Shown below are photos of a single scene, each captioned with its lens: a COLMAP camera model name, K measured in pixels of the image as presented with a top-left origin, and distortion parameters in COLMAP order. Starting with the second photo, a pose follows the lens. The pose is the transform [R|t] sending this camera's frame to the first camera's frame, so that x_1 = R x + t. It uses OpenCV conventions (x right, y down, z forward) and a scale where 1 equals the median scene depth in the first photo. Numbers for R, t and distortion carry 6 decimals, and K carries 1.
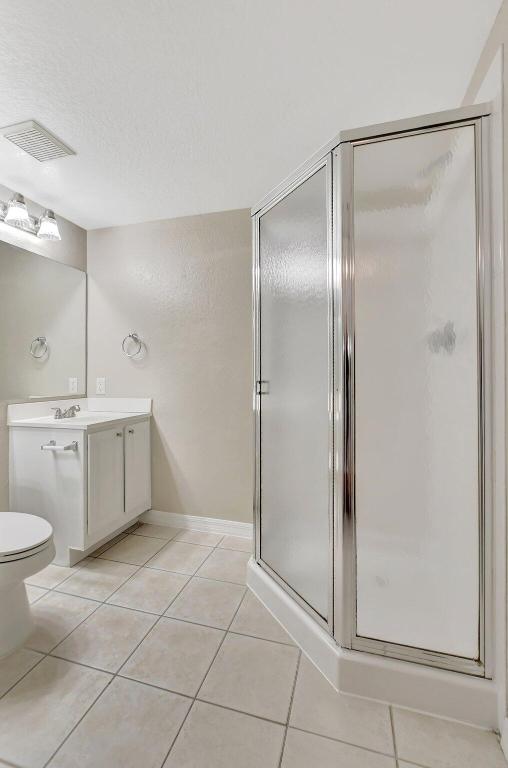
lens RADIAL K [[345.4, 0, 251.7], [0, 345.4, 372.2], [0, 0, 1]] dist [-0.032740, 0.000221]
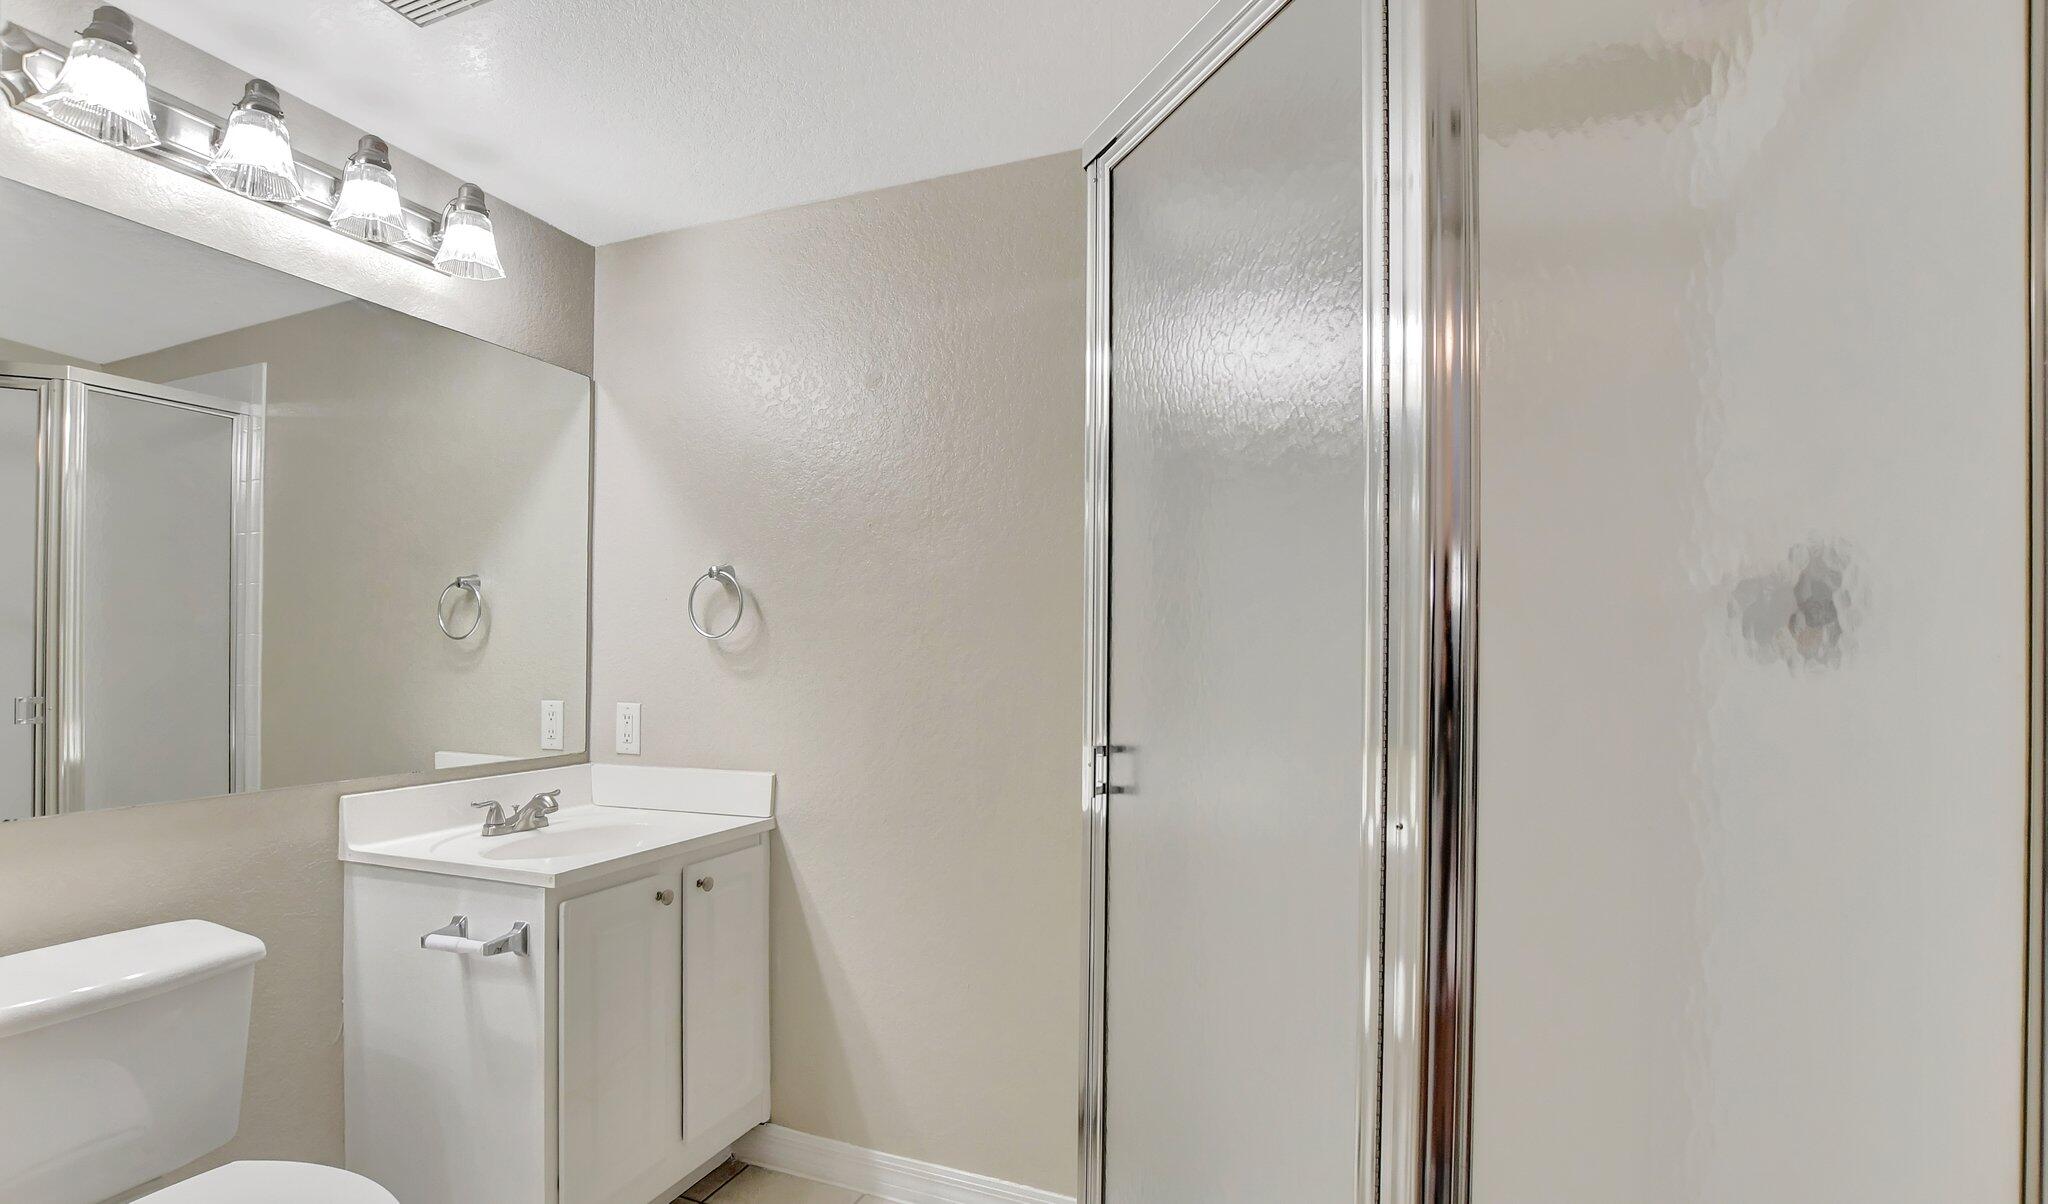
lens RADIAL K [[957.0, 0, 1024.8], [0, 957.0, 725.9], [0, 0, 1]] dist [-0.038920, 0.000091]
pose [[0.996935, 0.005021, -0.078079, 0.012882], [0.001208, 0.996832, 0.079528, -0.039008], [0.078231, -0.079378, 0.993770, 0.141331]]
